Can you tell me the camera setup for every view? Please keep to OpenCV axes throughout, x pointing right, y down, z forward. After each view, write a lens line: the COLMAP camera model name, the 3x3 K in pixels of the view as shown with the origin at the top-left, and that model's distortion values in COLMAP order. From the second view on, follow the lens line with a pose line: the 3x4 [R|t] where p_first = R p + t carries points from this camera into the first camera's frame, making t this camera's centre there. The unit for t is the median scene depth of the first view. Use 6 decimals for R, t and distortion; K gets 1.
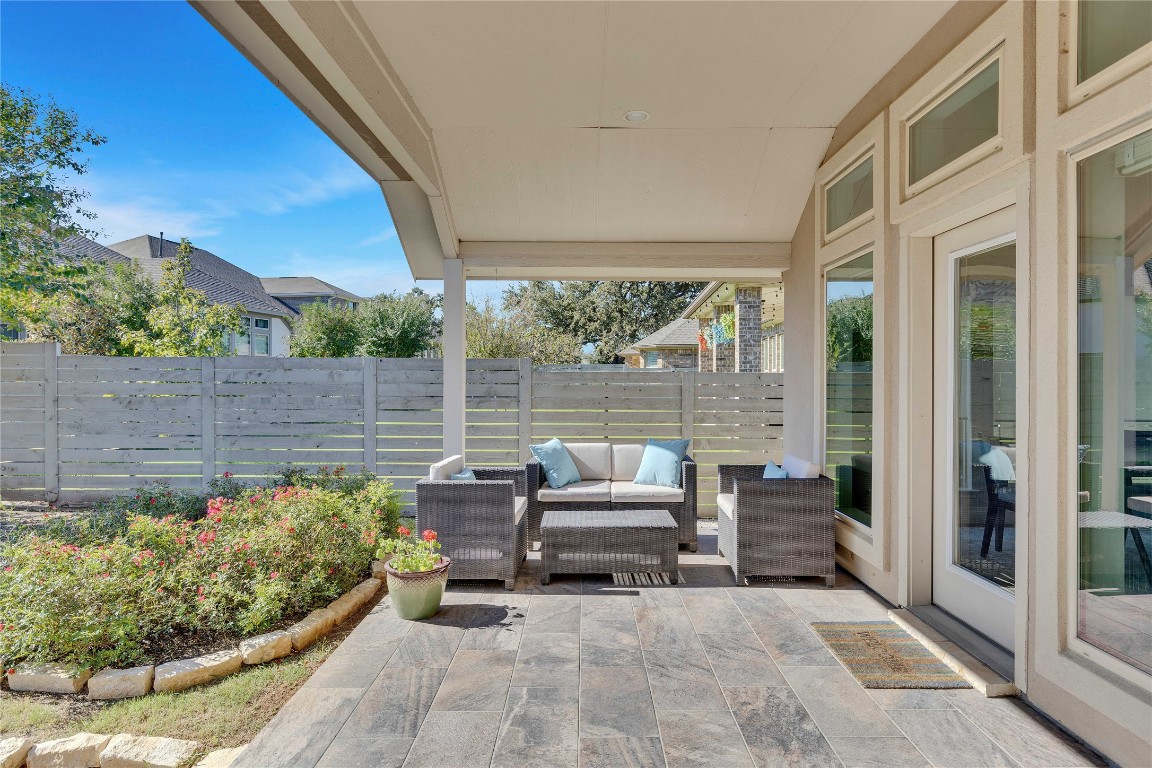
lens RADIAL K [[652.0, 0, 579.3], [0, 652.0, 383.1], [0, 0, 1]] dist [0.000788, 0.000222]
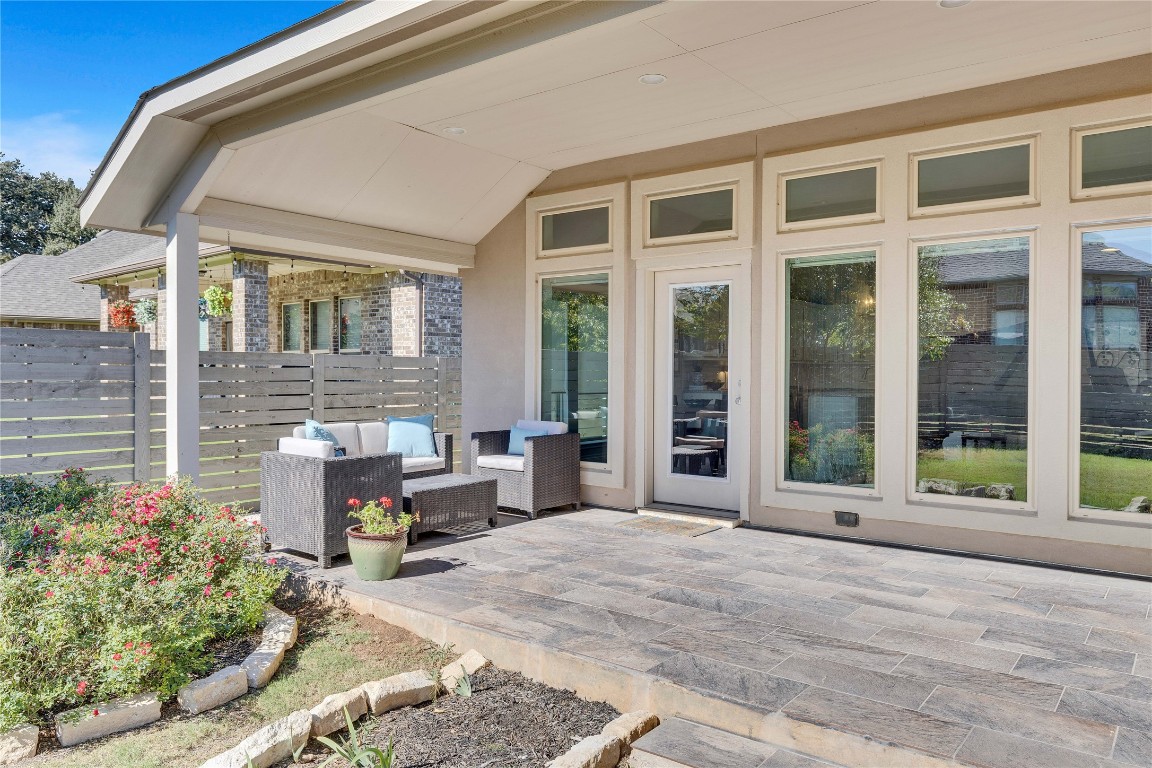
lens RADIAL K [[786.2, 0, 576.6], [0, 786.2, 382.0], [0, 0, 1]] dist [-0.002090, -0.001669]
pose [[0.621710, -0.007463, 0.783212, -0.853556], [-0.001677, 0.999940, 0.010859, 0.019025], [-0.783246, -0.008065, 0.621660, -0.035569]]
